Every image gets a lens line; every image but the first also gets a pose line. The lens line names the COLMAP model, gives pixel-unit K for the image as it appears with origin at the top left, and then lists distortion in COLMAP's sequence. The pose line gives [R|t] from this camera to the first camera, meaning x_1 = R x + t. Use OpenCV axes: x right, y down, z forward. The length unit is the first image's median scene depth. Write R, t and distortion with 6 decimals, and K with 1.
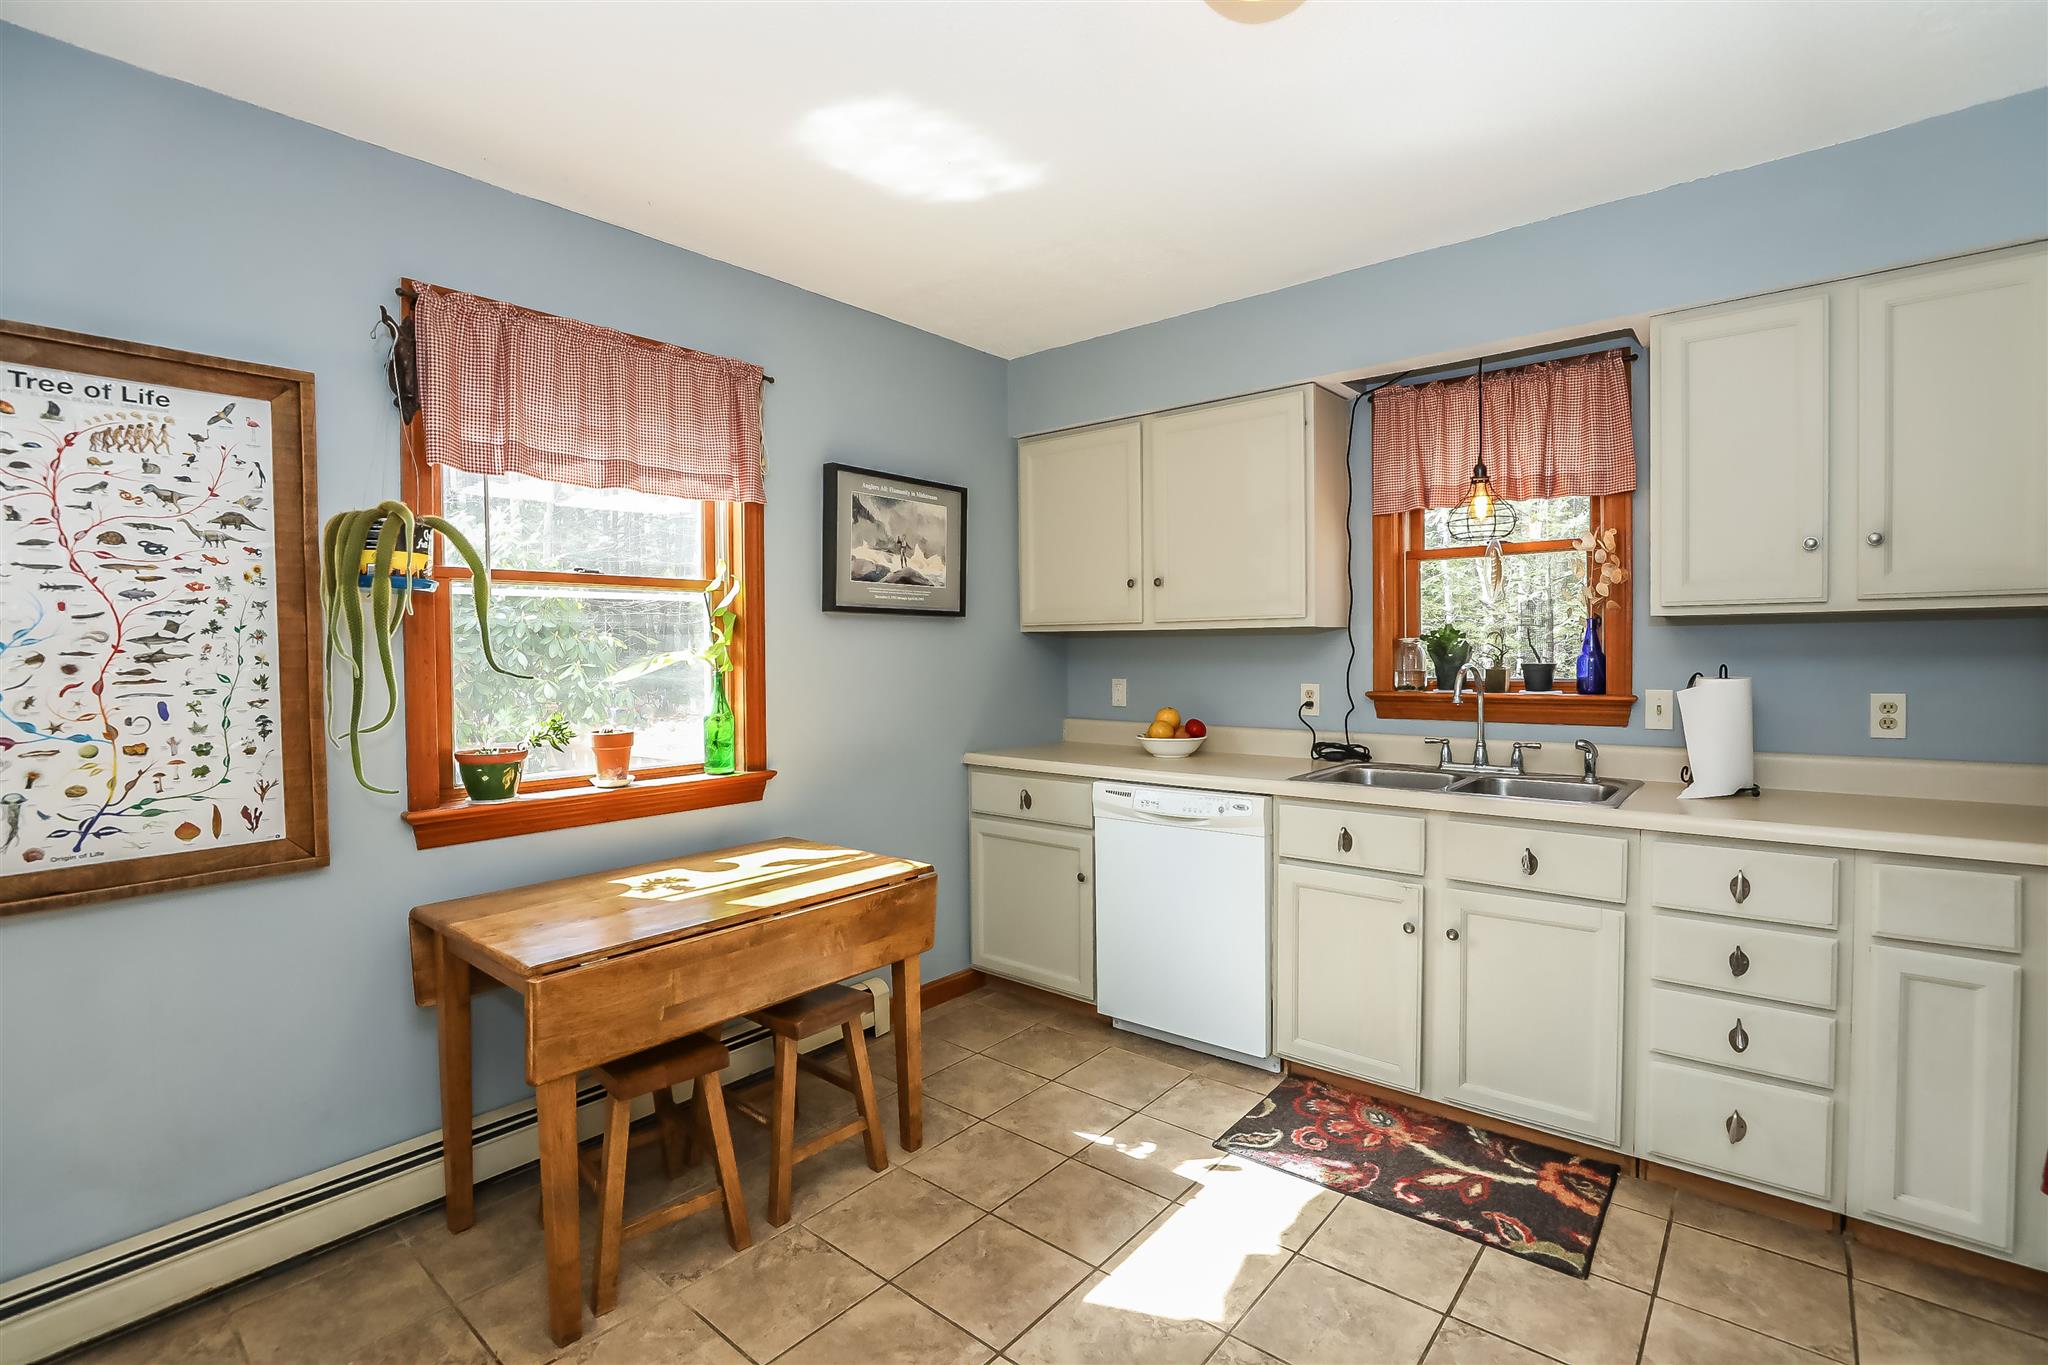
lens RADIAL K [[918.1, 0, 1022.8], [0, 918.1, 678.9], [0, 0, 1]] dist [-0.051031, 0.012646]
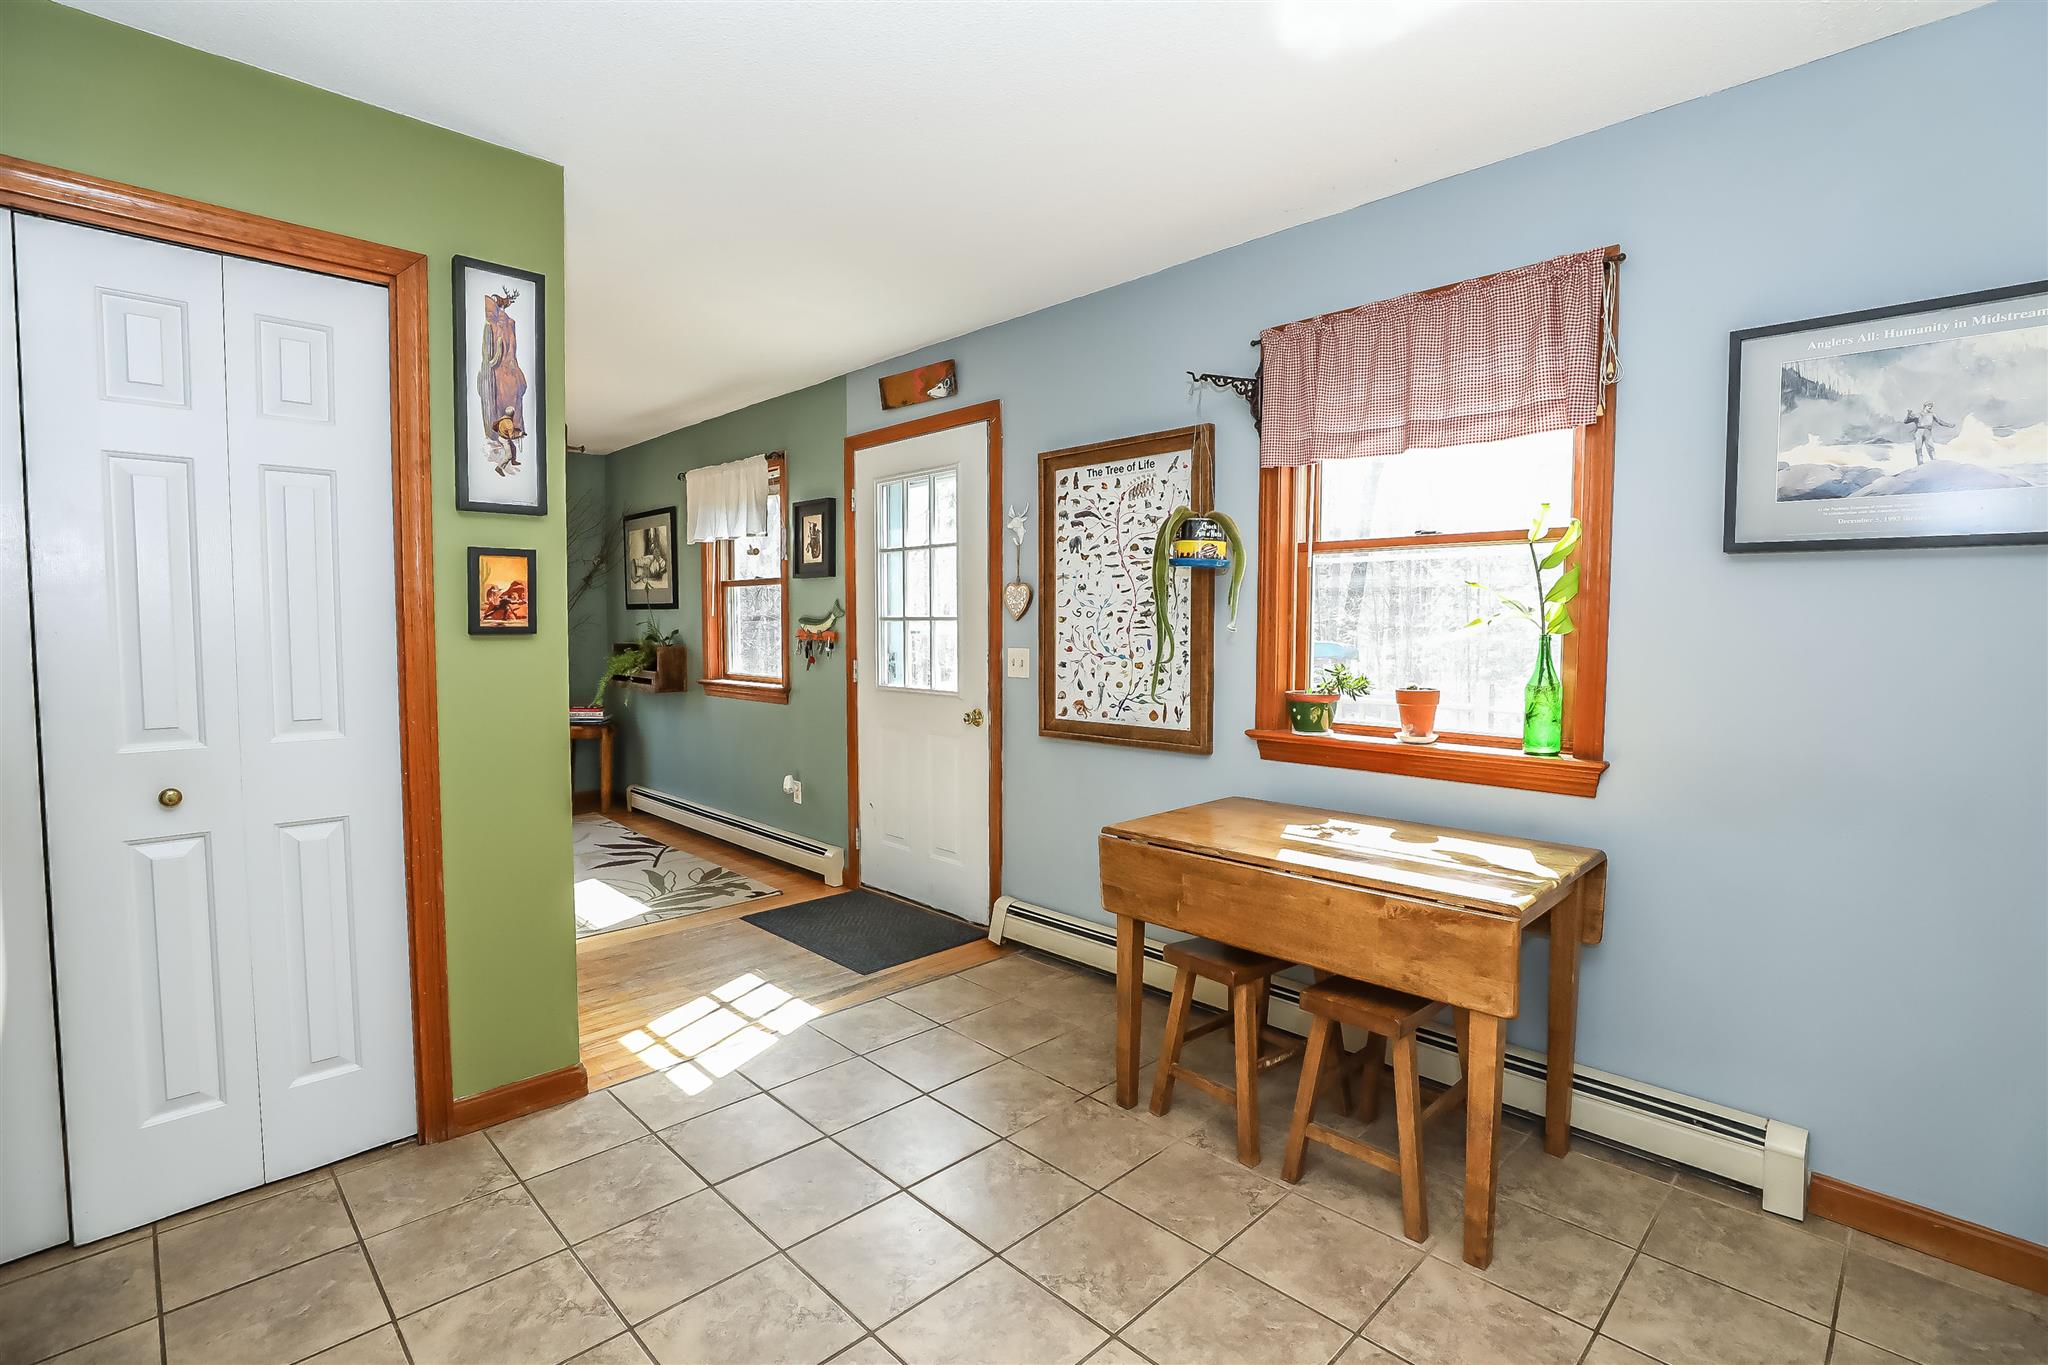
lens RADIAL K [[932.2, 0, 1030.7], [0, 932.2, 676.6], [0, 0, 1]] dist [-0.050222, 0.013703]
pose [[-0.080362, 0.064523, -0.994675, 0.638401], [-0.033497, 0.997164, 0.067390, -0.011950], [0.996203, 0.038734, -0.077973, 0.672097]]
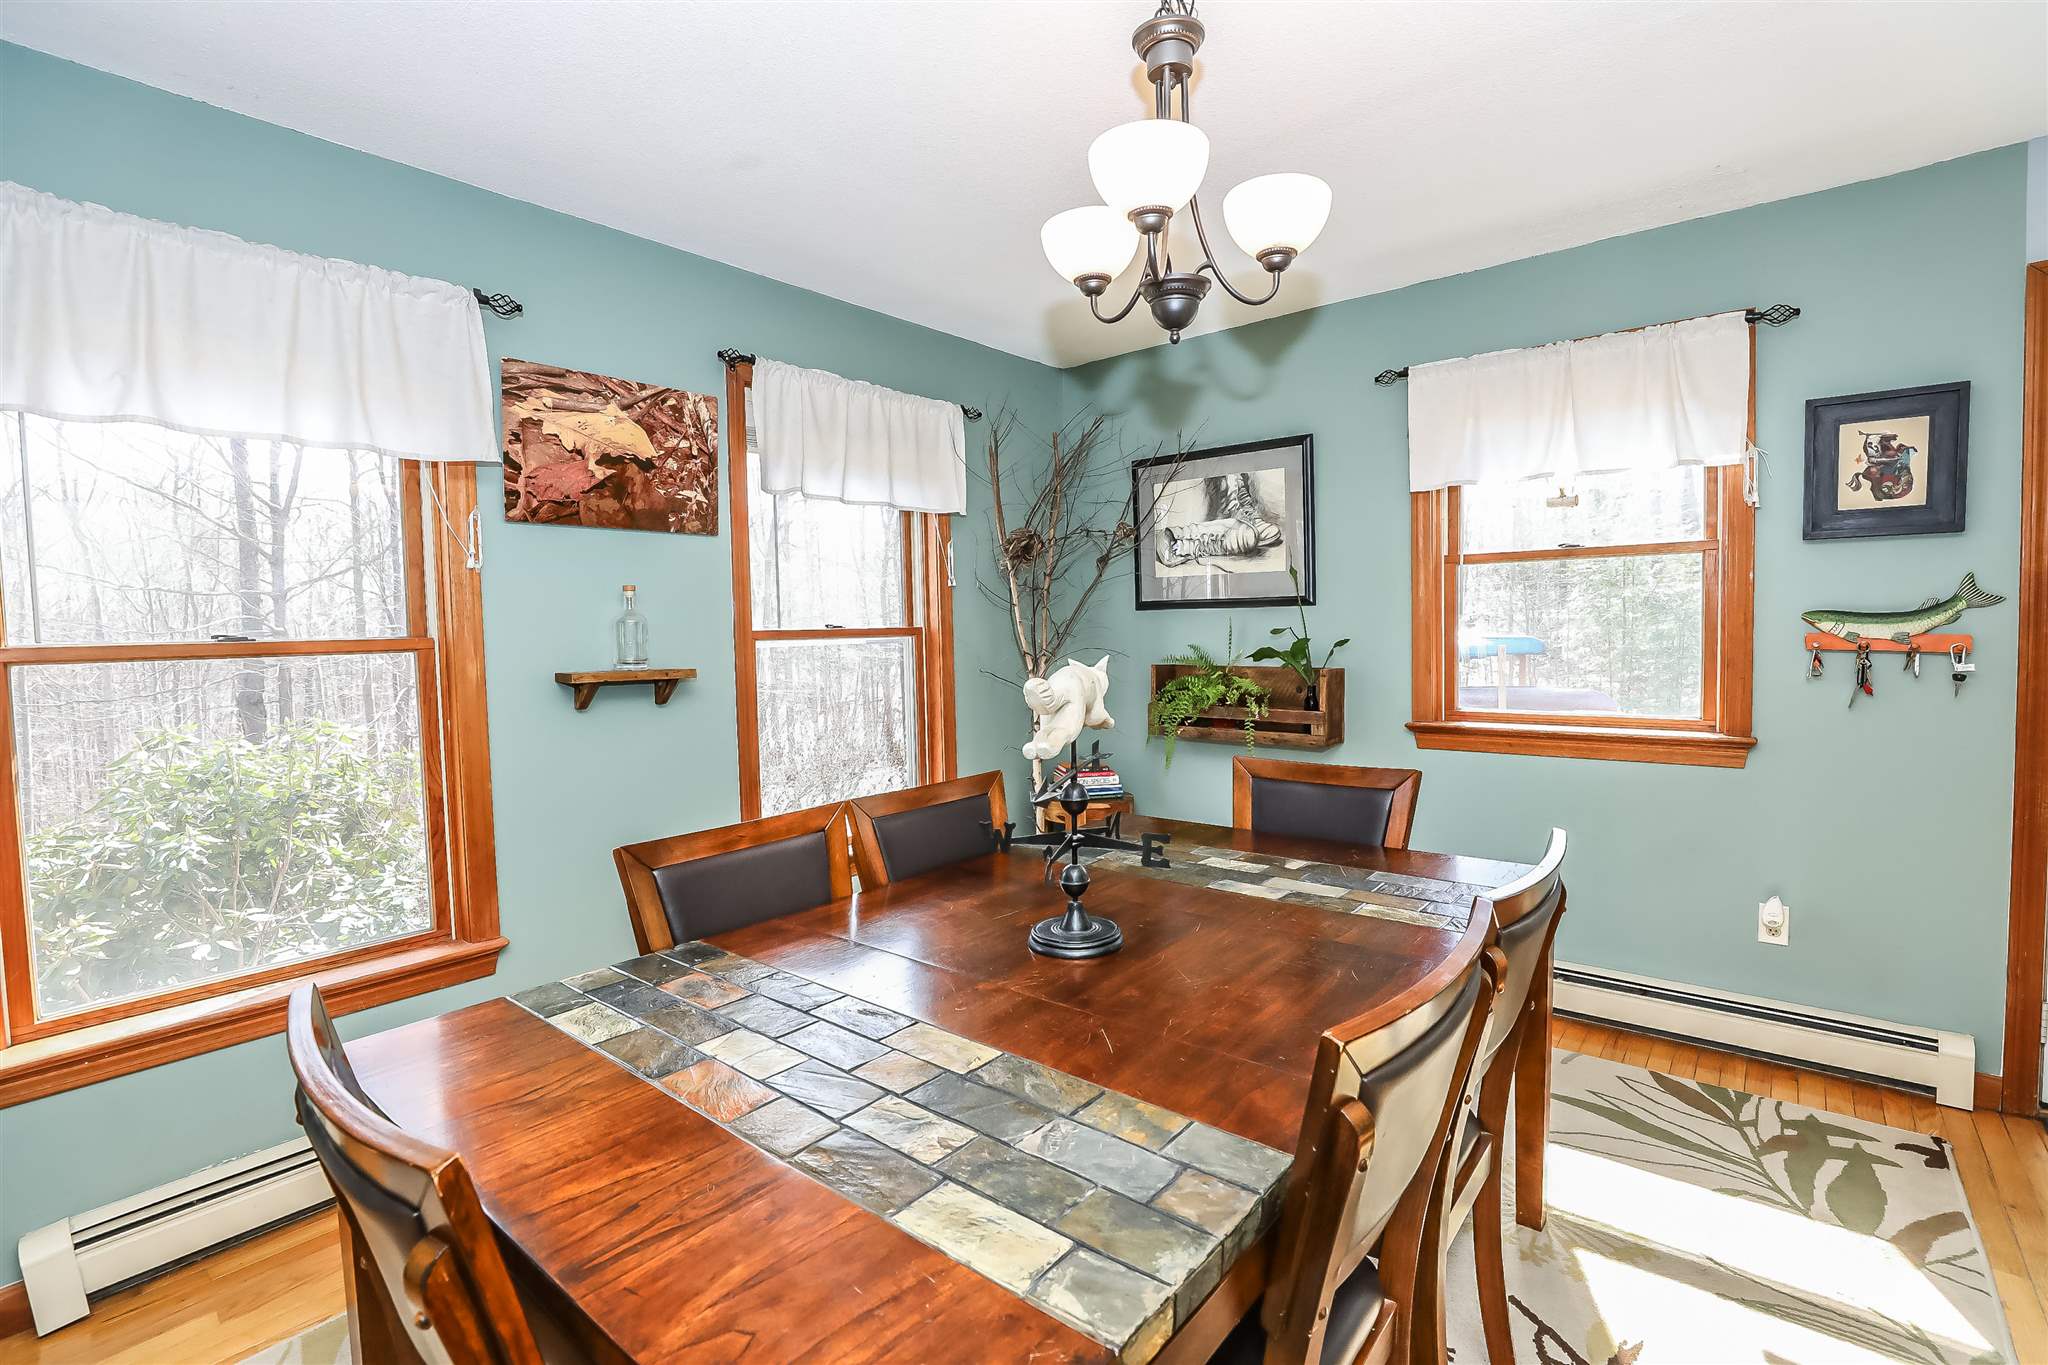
lens RADIAL K [[932.2, 0, 1030.7], [0, 932.2, 676.6], [0, 0, 1]] dist [-0.050222, 0.013703]
pose [[0.000014, 0.061190, -0.998126, -0.247607], [-0.008250, 0.998092, 0.061188, 0.032559], [0.999966, 0.008234, 0.000519, -0.898651]]
